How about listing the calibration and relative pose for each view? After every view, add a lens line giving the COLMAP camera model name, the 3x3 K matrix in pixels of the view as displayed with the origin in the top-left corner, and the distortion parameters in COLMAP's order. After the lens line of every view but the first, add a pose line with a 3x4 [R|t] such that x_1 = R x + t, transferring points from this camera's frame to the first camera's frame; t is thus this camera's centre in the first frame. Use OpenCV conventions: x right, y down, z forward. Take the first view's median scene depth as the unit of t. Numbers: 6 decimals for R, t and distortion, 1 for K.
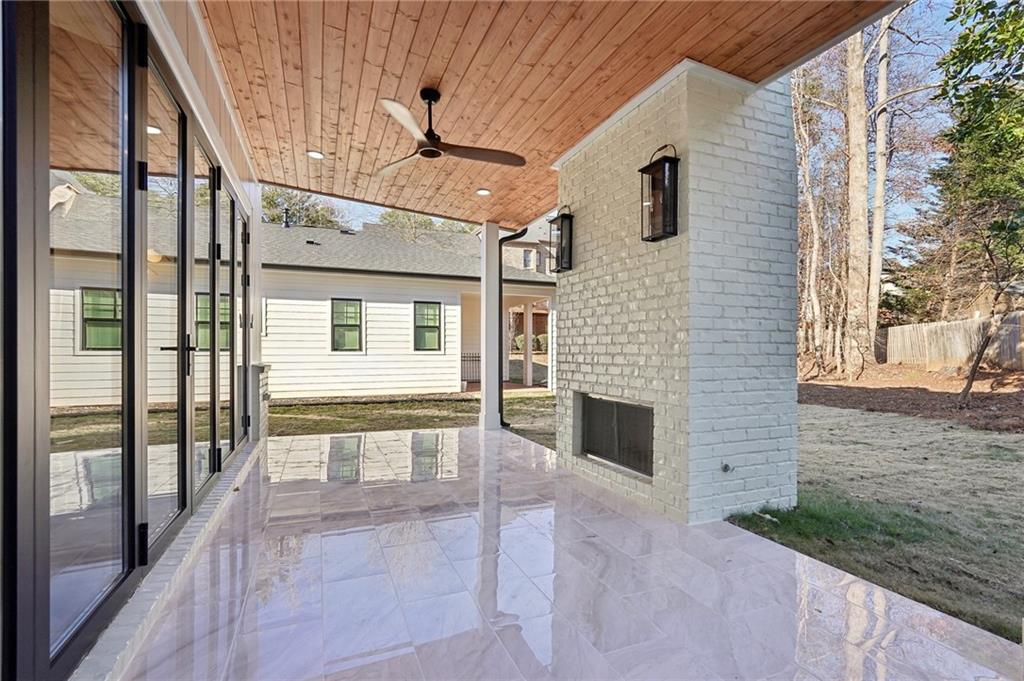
lens RADIAL K [[459.5, 0, 505.5], [0, 459.5, 338.1], [0, 0, 1]] dist [-0.012634, 0.005782]
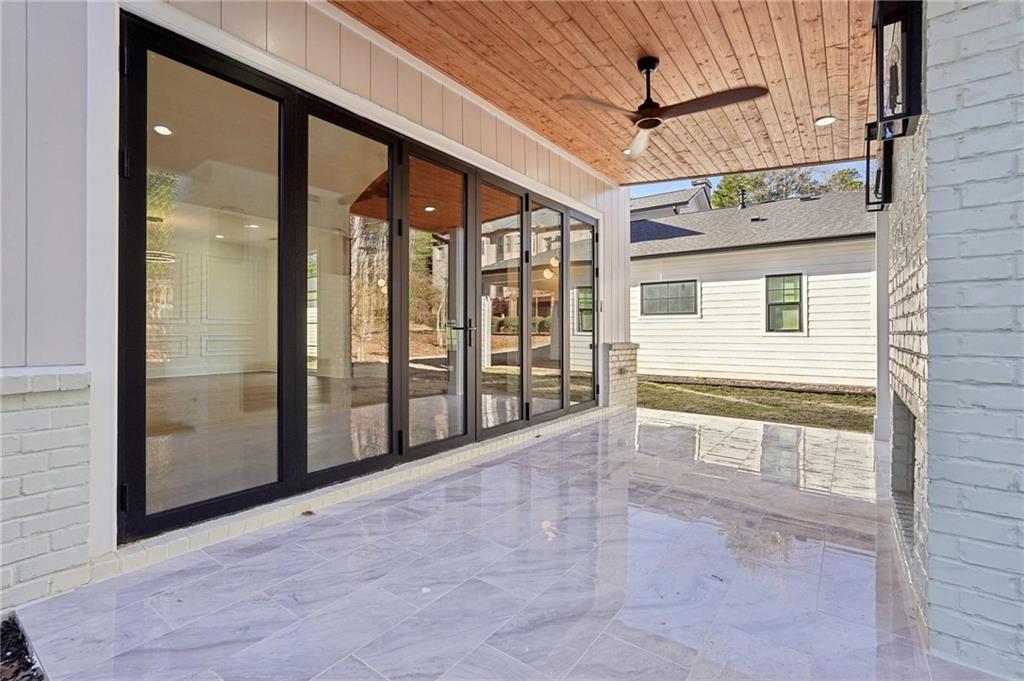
lens RADIAL K [[459.5, 0, 516.7], [0, 459.5, 330.1], [0, 0, 1]] dist [-0.012634, 0.005782]
pose [[0.511180, -0.002909, -0.859469, 0.175472], [0.023519, 0.999667, 0.010605, 0.002276], [0.859152, -0.025635, 0.511079, 0.090915]]
